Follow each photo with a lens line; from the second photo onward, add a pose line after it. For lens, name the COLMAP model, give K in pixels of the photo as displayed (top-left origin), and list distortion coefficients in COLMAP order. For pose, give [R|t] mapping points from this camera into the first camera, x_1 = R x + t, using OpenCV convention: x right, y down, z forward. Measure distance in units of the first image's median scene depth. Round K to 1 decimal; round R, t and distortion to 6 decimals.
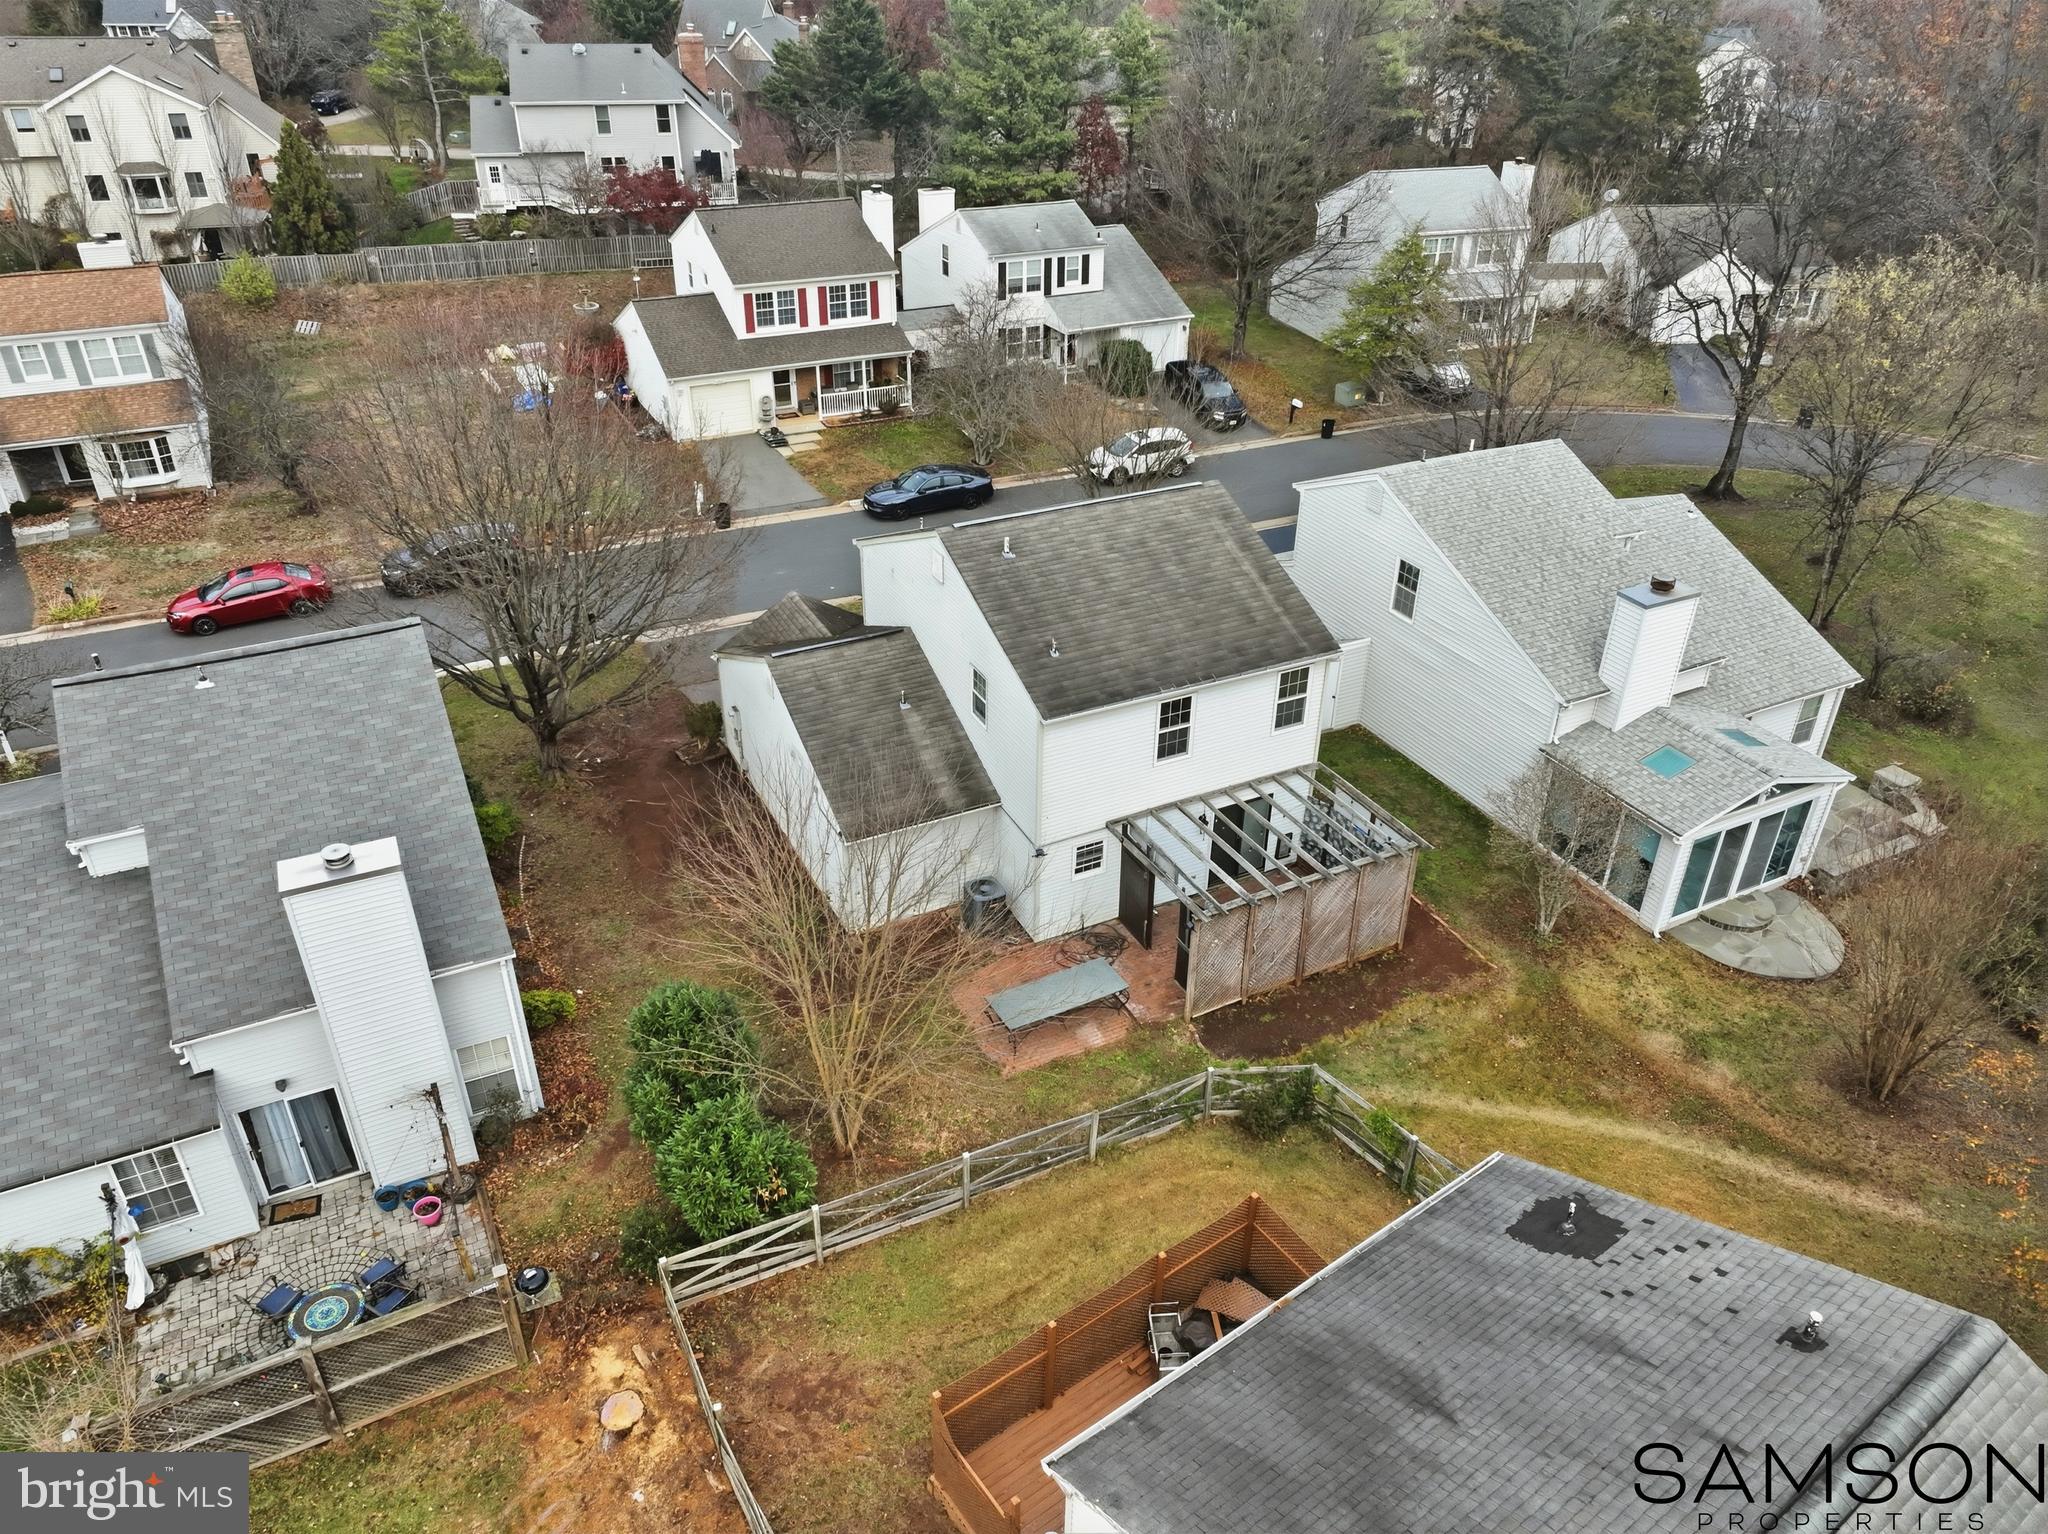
lens RADIAL K [[1402.6, 0, 1020.8], [0, 1402.6, 794.0], [0, 0, 1]] dist [0.001135, 0.015777]
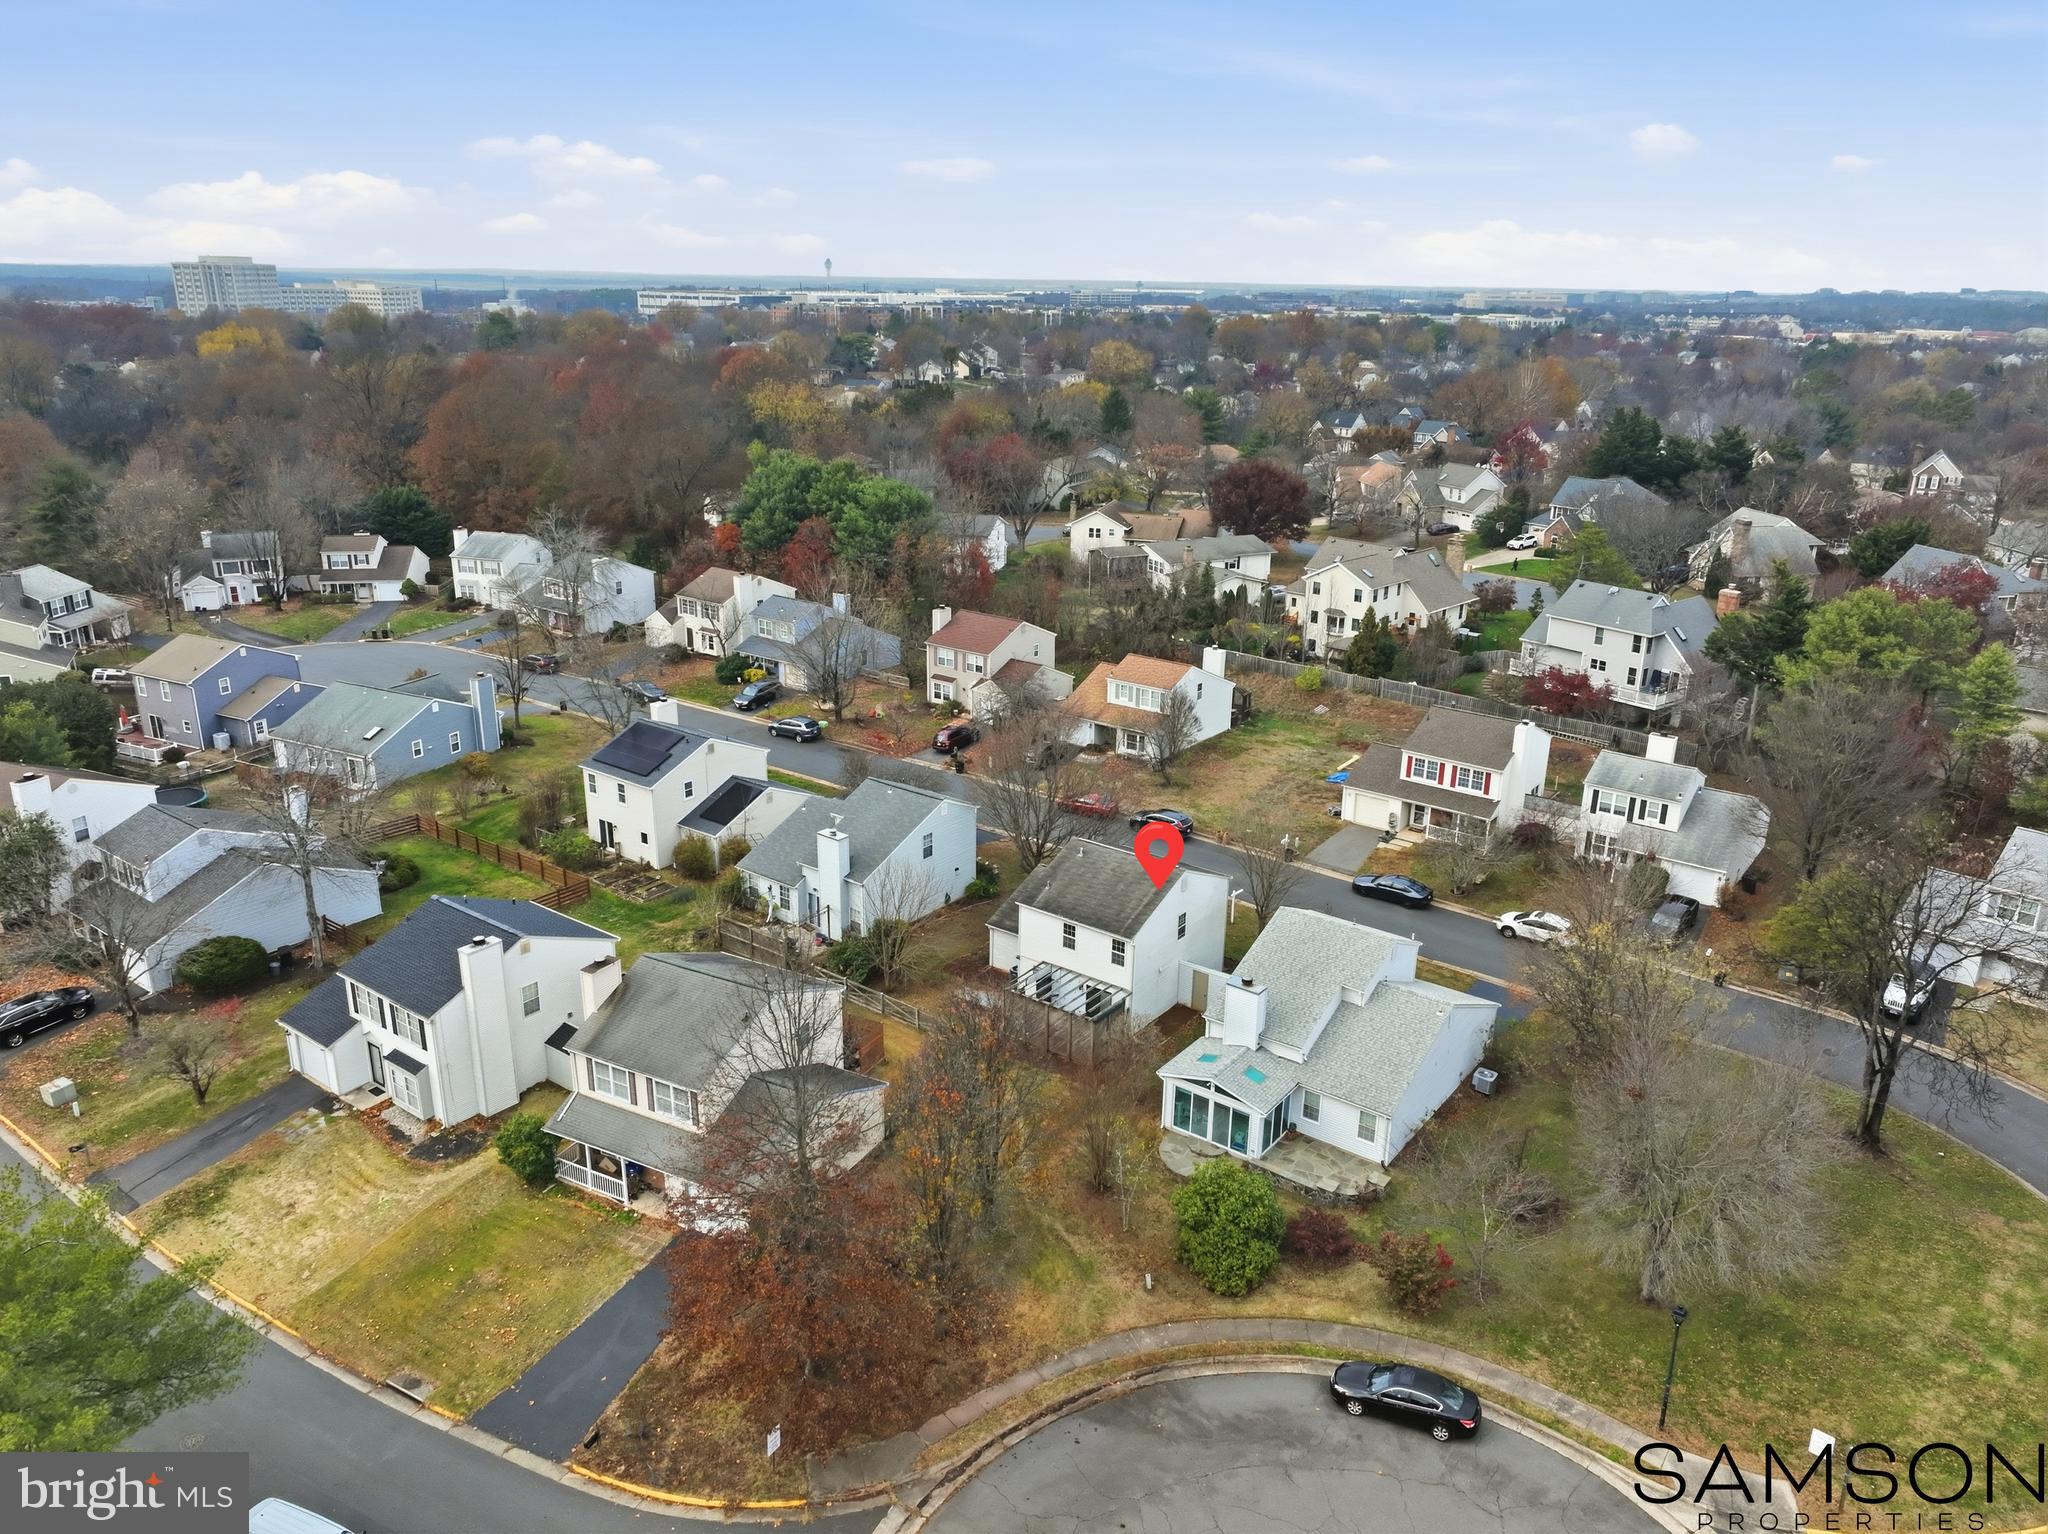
lens RADIAL K [[1402.6, 0, 1020.8], [0, 1402.6, 794.0], [0, 0, 1]] dist [0.001135, 0.015777]
pose [[0.445203, 0.302376, -0.842830, 1.008156], [-0.489873, 0.870156, 0.053416, -0.172376], [0.749545, 0.389099, 0.535522, -0.233329]]
